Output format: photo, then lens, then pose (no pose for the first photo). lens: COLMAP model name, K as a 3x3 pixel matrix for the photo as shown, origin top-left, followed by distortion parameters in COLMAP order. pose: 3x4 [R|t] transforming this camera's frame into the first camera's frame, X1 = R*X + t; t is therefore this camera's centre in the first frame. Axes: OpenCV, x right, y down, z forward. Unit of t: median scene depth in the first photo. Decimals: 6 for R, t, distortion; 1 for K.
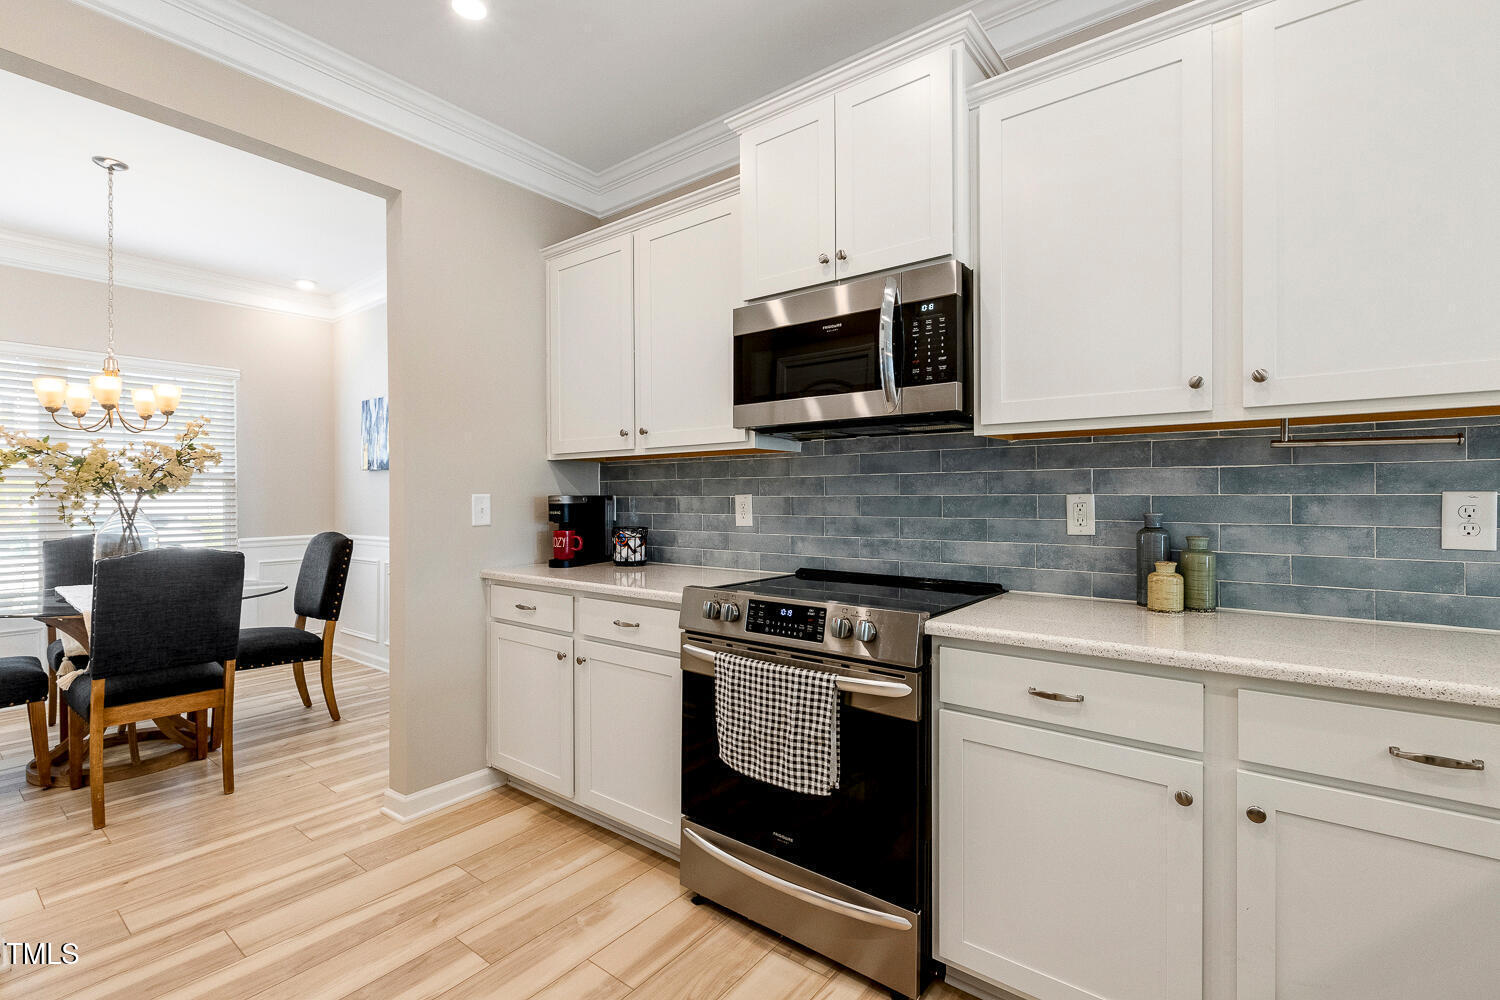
lens RADIAL K [[684.7, 0, 749.5], [0, 684.7, 494.9], [0, 0, 1]] dist [-0.000516, 0.000362]
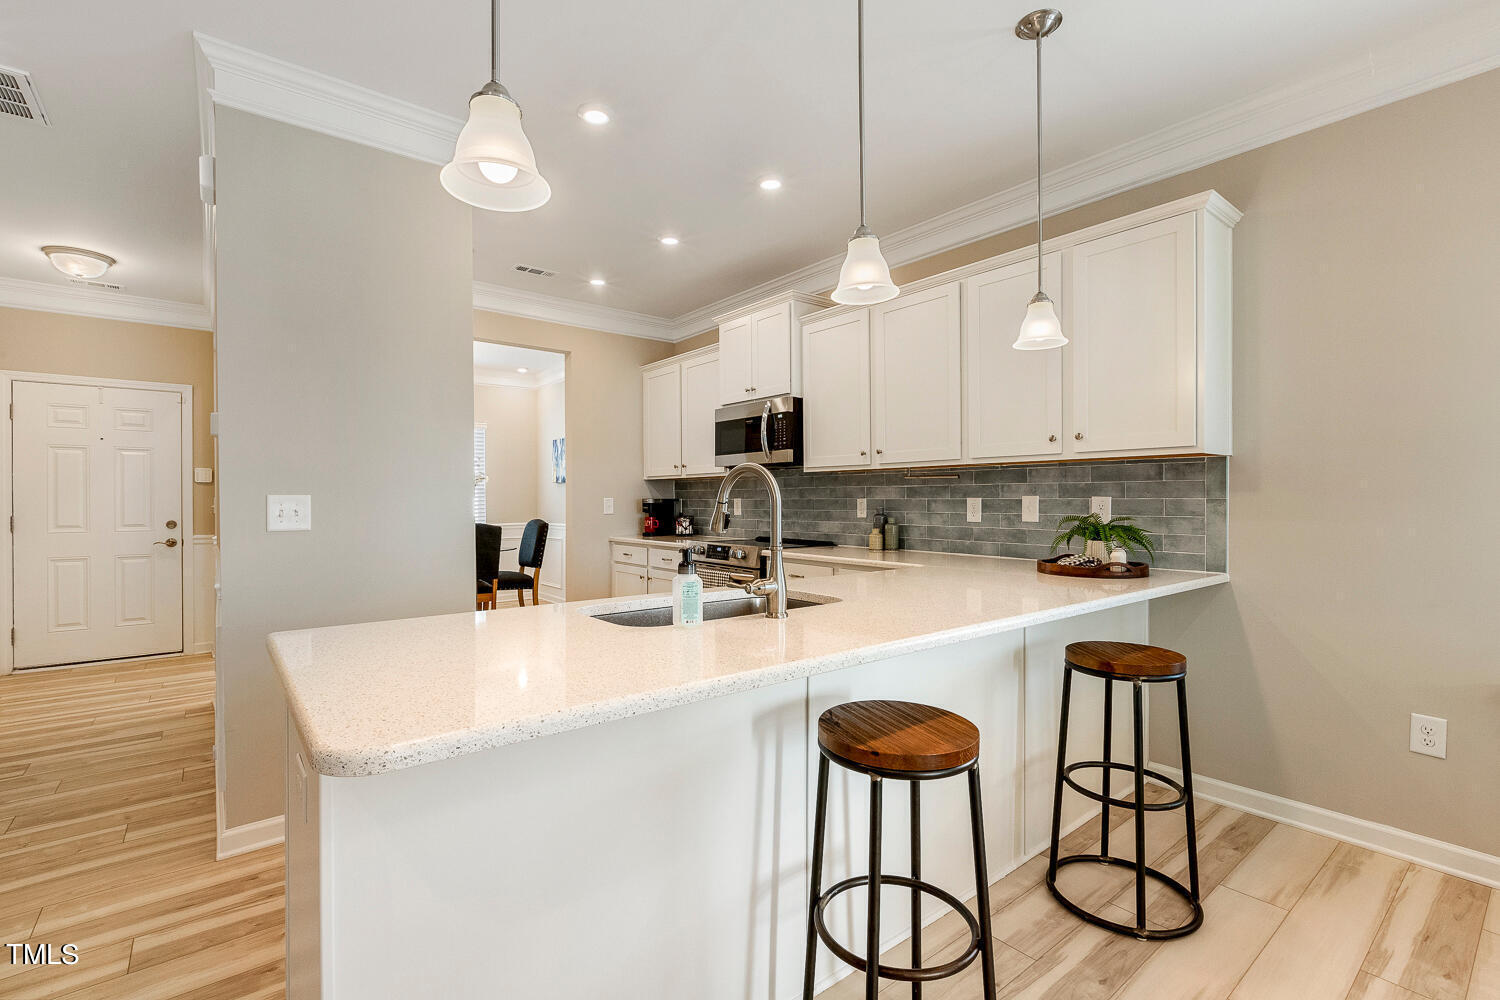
lens RADIAL K [[684.7, 0, 747.7], [0, 684.7, 500.6], [0, 0, 1]] dist [-0.000516, 0.000362]
pose [[0.972758, 0.002703, -0.231806, 0.547137], [-0.002015, 0.999993, 0.003206, -0.000642], [0.231813, -0.002652, 0.972757, -0.991017]]
